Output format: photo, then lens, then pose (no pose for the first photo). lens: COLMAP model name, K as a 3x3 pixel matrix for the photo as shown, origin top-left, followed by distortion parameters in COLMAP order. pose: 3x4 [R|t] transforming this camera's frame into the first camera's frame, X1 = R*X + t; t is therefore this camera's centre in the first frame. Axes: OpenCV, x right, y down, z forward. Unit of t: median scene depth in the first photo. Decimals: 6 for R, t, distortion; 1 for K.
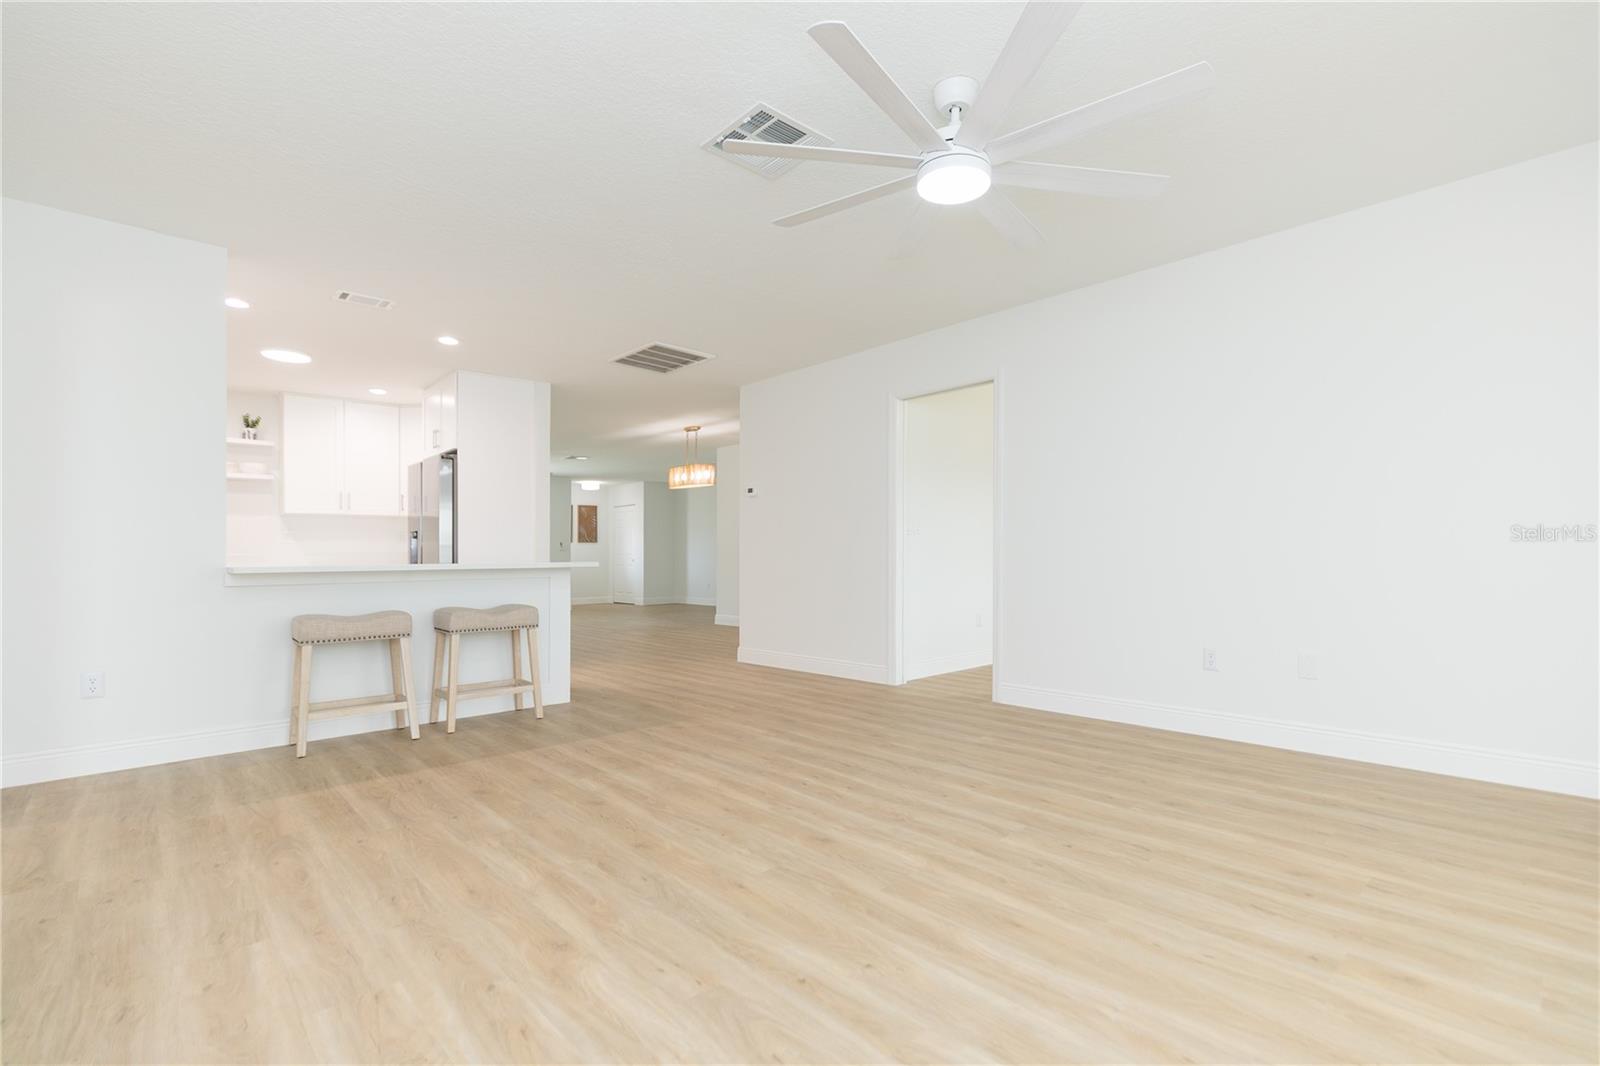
lens RADIAL K [[732.4, 0, 813.4], [0, 732.4, 553.8], [0, 0, 1]] dist [0.001422, -0.000270]
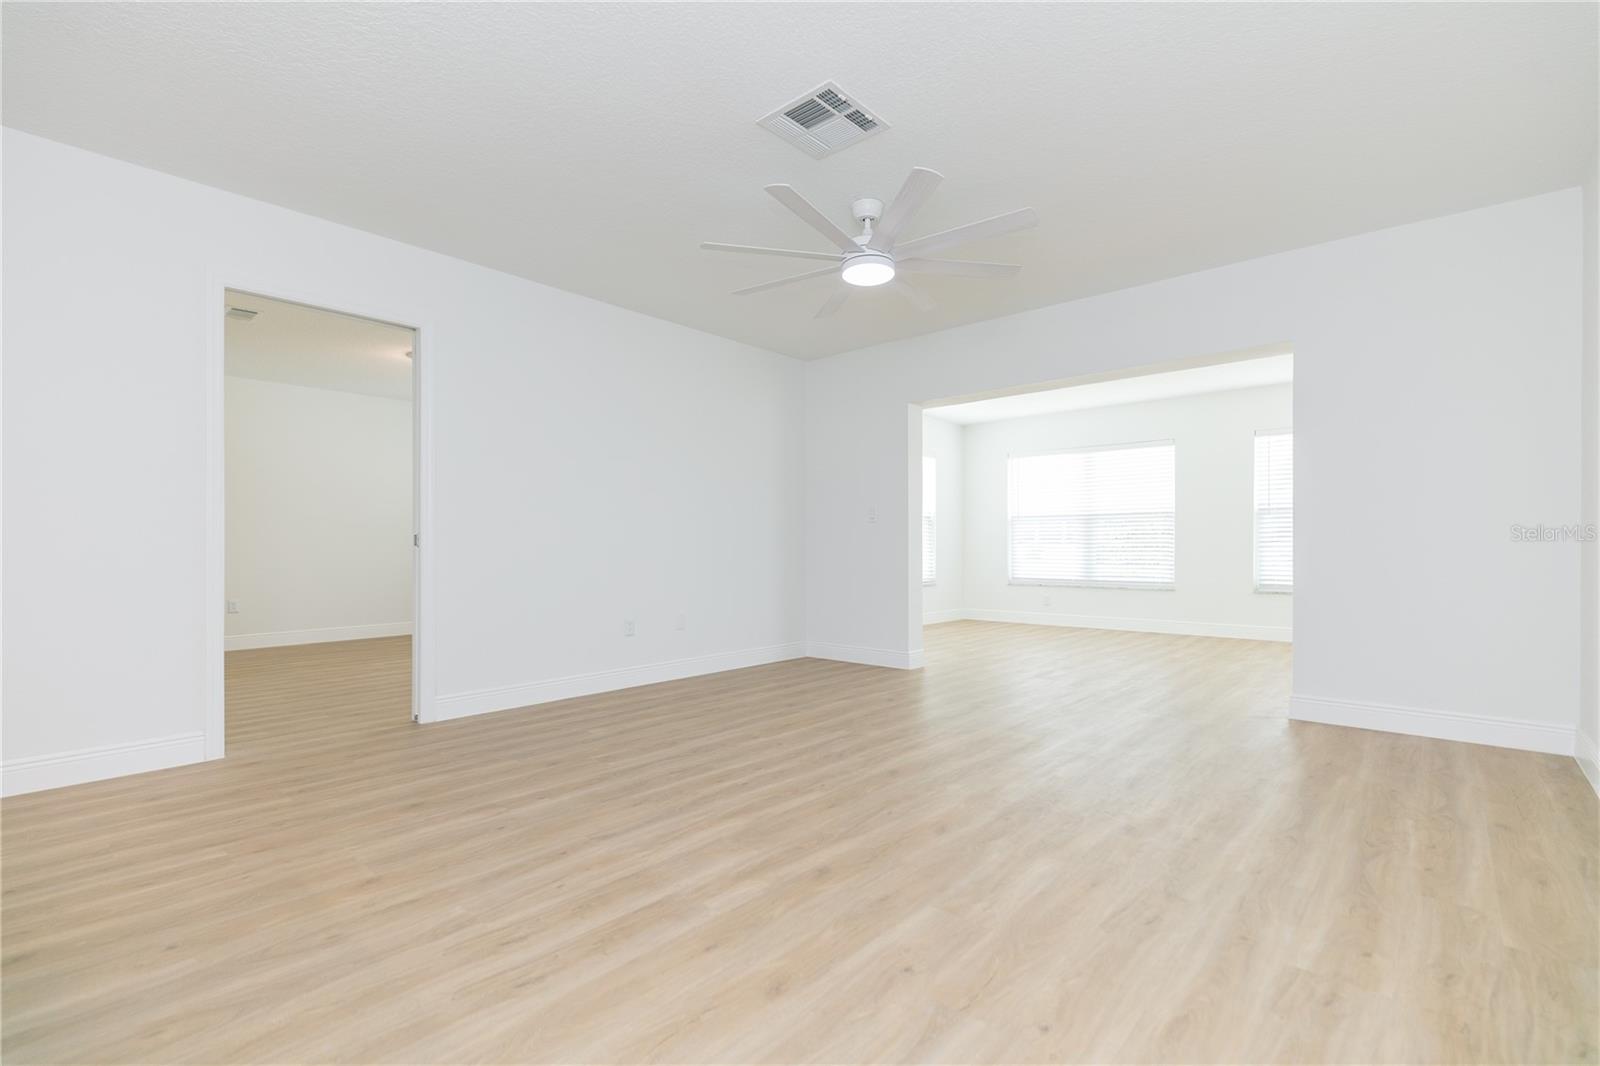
lens RADIAL K [[722.7, 0, 817.5], [0, 722.7, 547.9], [0, 0, 1]] dist [0.004663, 0.000393]
pose [[-0.102930, 0.008866, 0.994649, -1.006355], [0.001247, 0.999961, -0.008785, 0.021981], [-0.994688, 0.000336, -0.102937, 1.068315]]
